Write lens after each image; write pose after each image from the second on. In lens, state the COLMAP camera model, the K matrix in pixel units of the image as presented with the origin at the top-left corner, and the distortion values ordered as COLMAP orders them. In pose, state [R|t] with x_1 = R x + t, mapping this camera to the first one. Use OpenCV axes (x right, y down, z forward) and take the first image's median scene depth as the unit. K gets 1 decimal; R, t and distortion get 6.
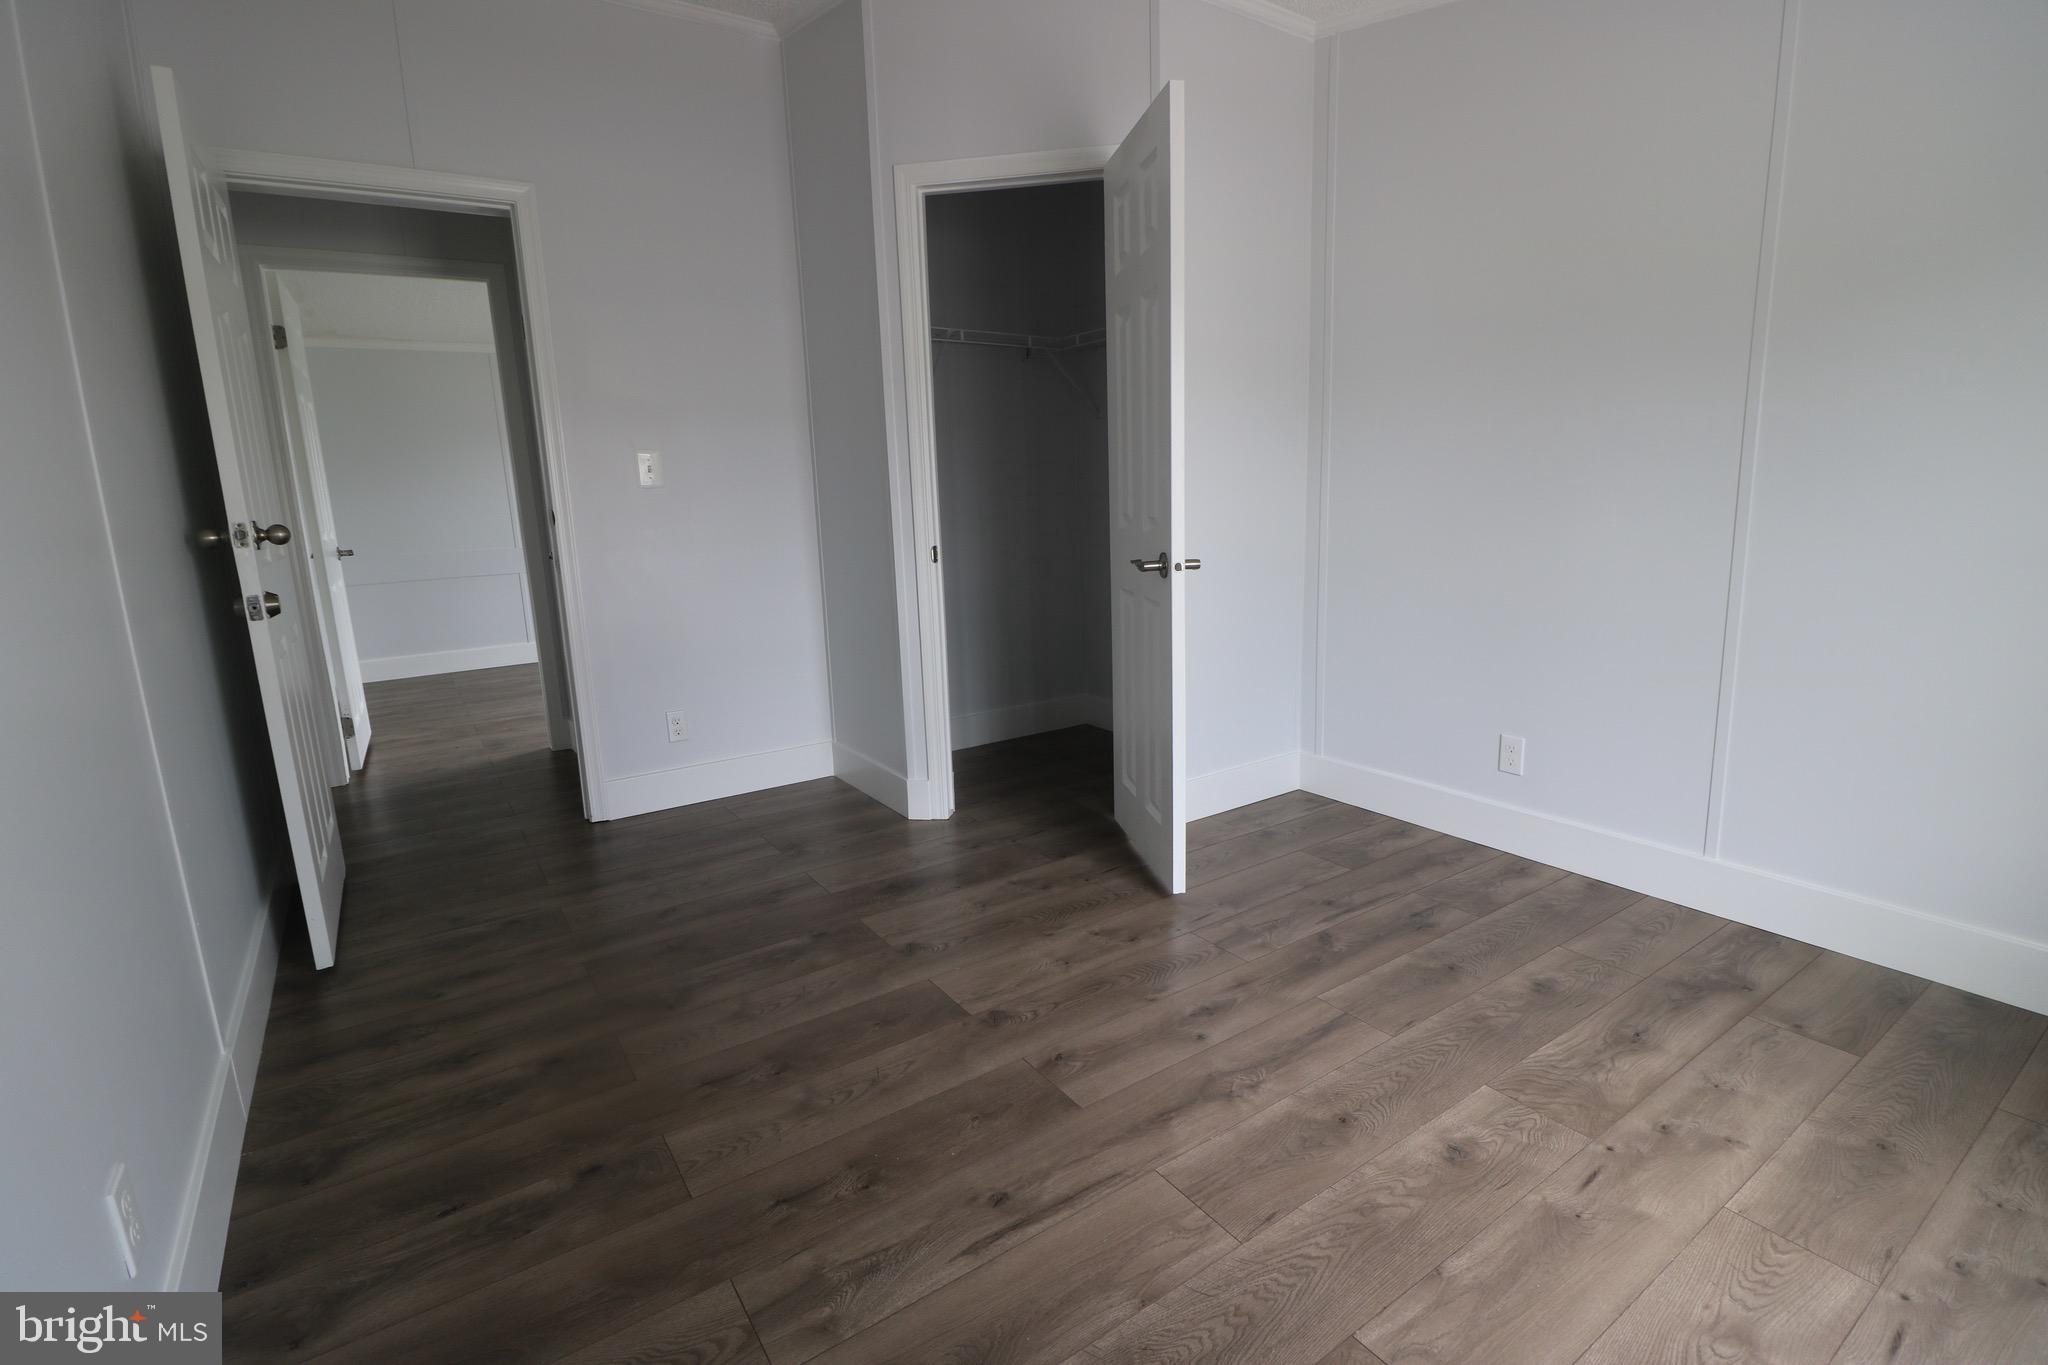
lens RADIAL K [[948.8, 0, 1023.6], [0, 948.8, 678.9], [0, 0, 1]] dist [-0.005596, -0.009723]
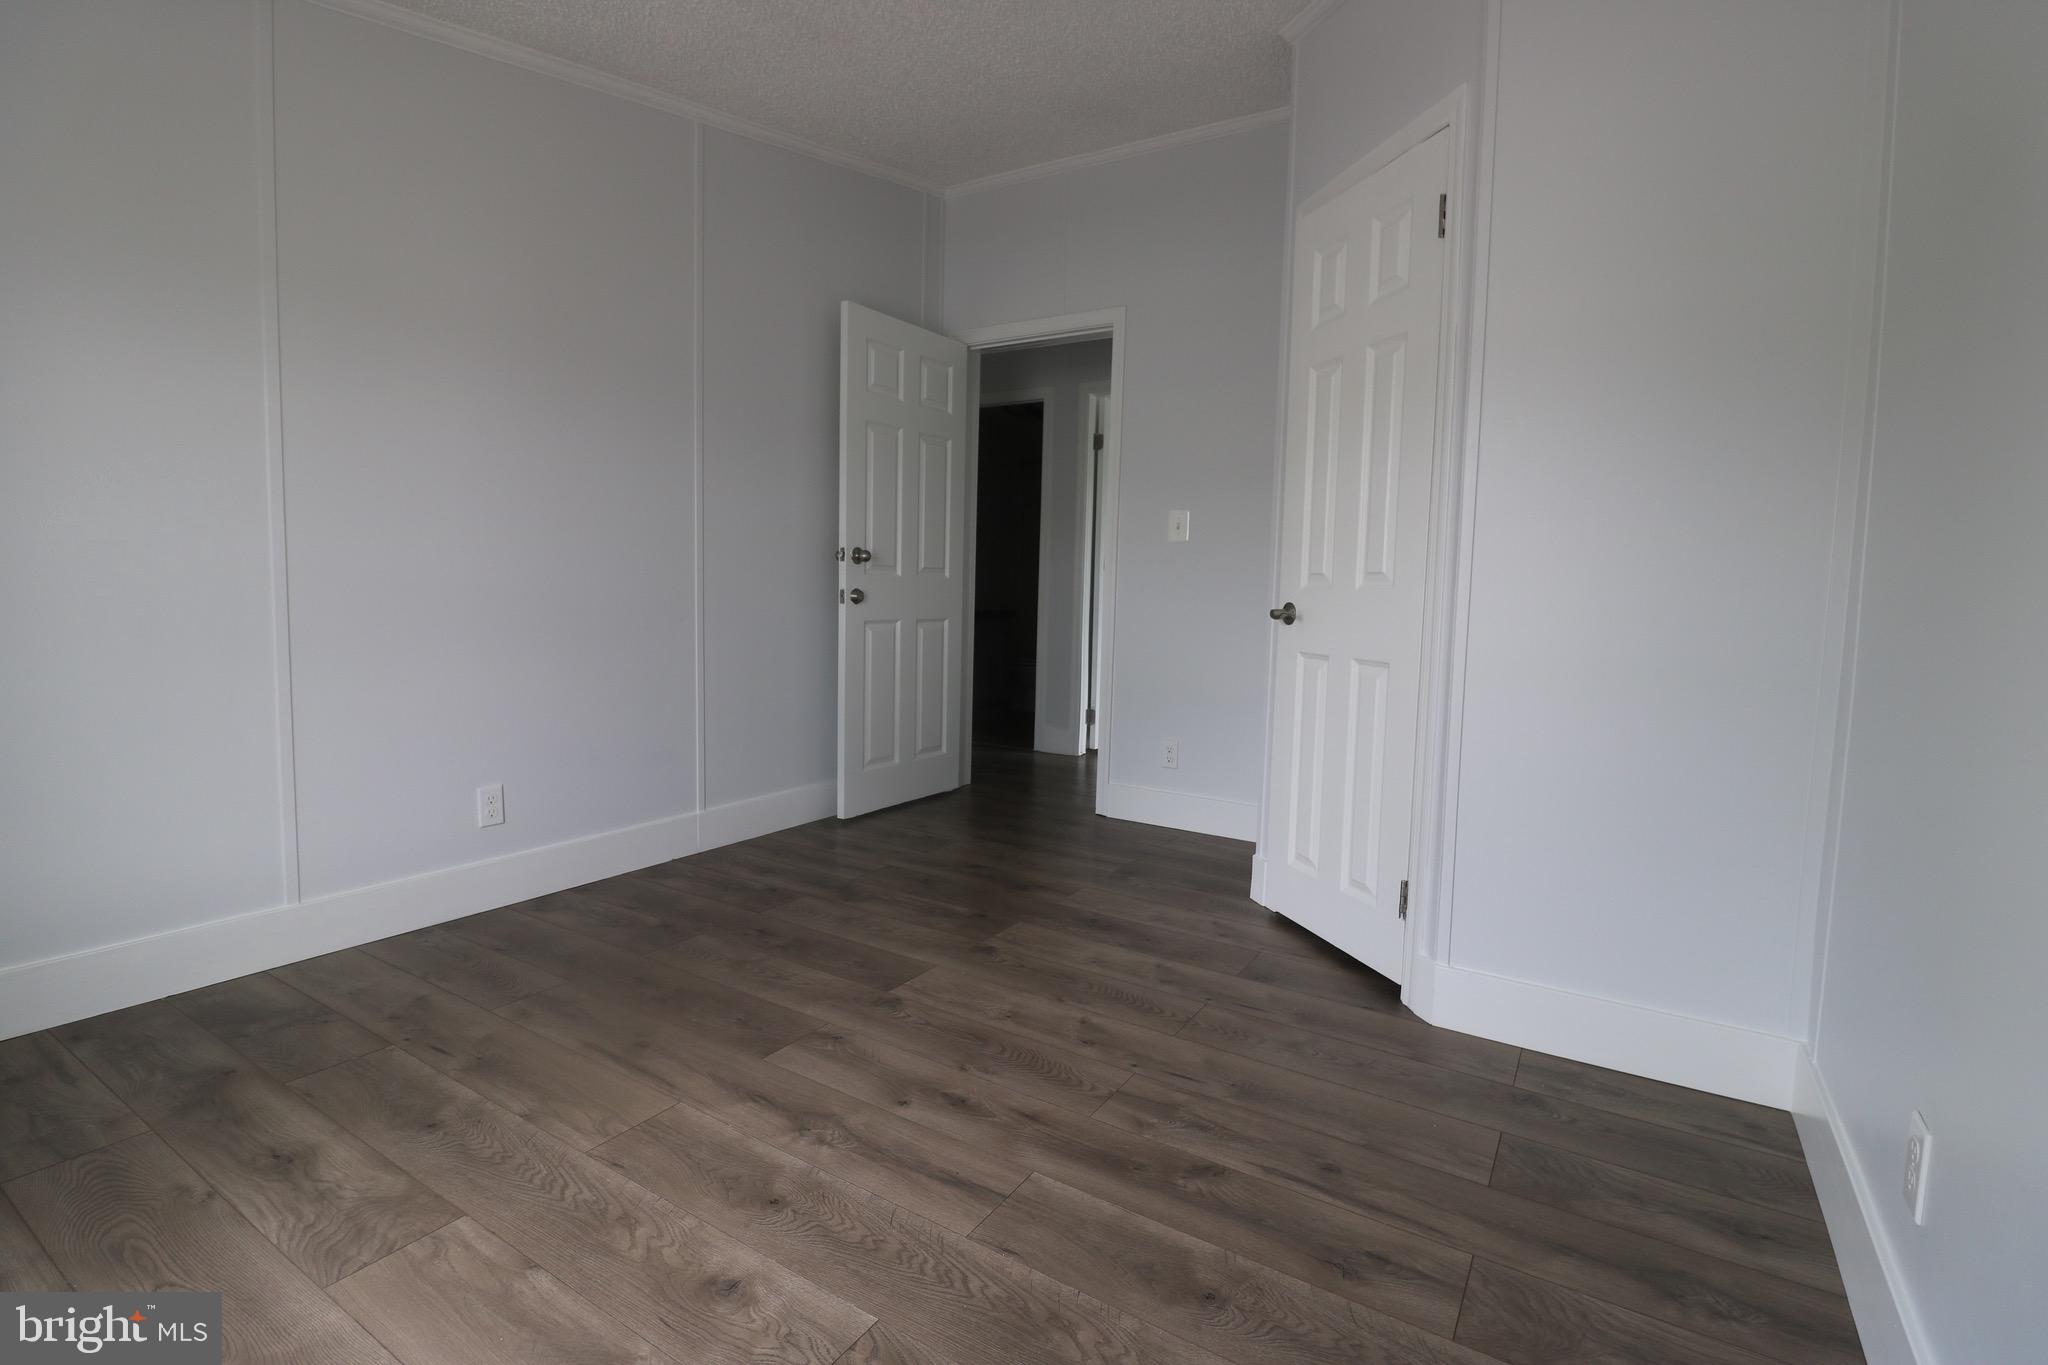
lens RADIAL K [[948.8, 0, 1016.3], [0, 948.8, 667.3], [0, 0, 1]] dist [-0.005596, -0.009723]
pose [[0.403160, 0.123487, -0.906760, 0.961536], [-0.220109, 0.974851, 0.034896, -0.083373], [0.888265, 0.185517, 0.420201, 0.606564]]
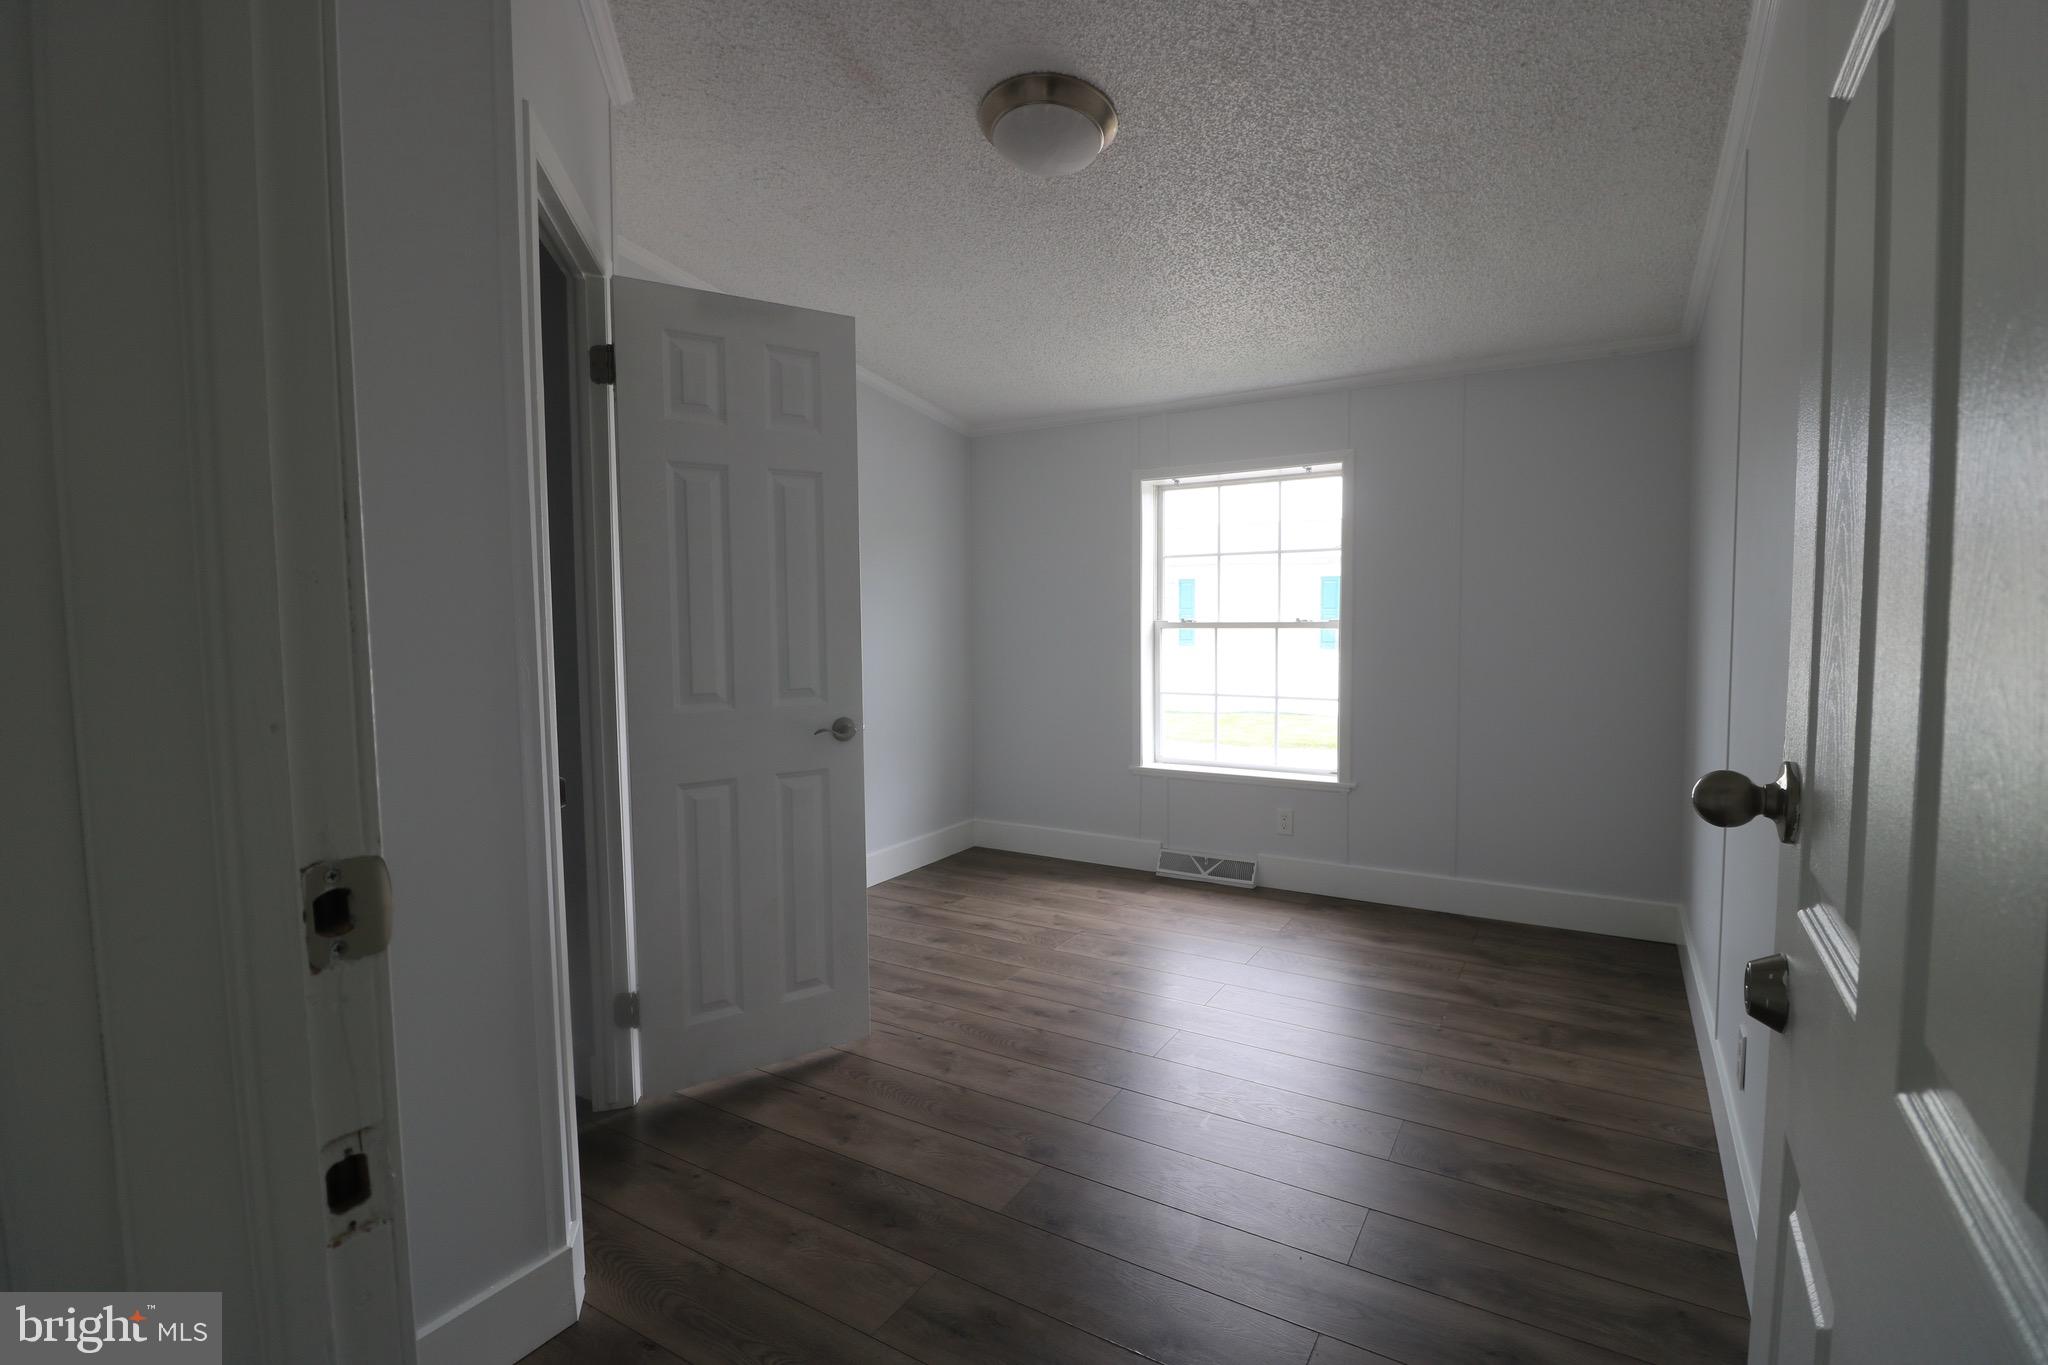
lens RADIAL K [[948.8, 0, 1025.4], [0, 948.8, 670.7], [0, 0, 1]] dist [-0.005596, -0.009723]
pose [[-0.423226, -0.017706, 0.905851, -1.076811], [0.203766, 0.972335, 0.114208, -0.315286], [-0.882813, 0.232917, -0.407910, 1.481082]]
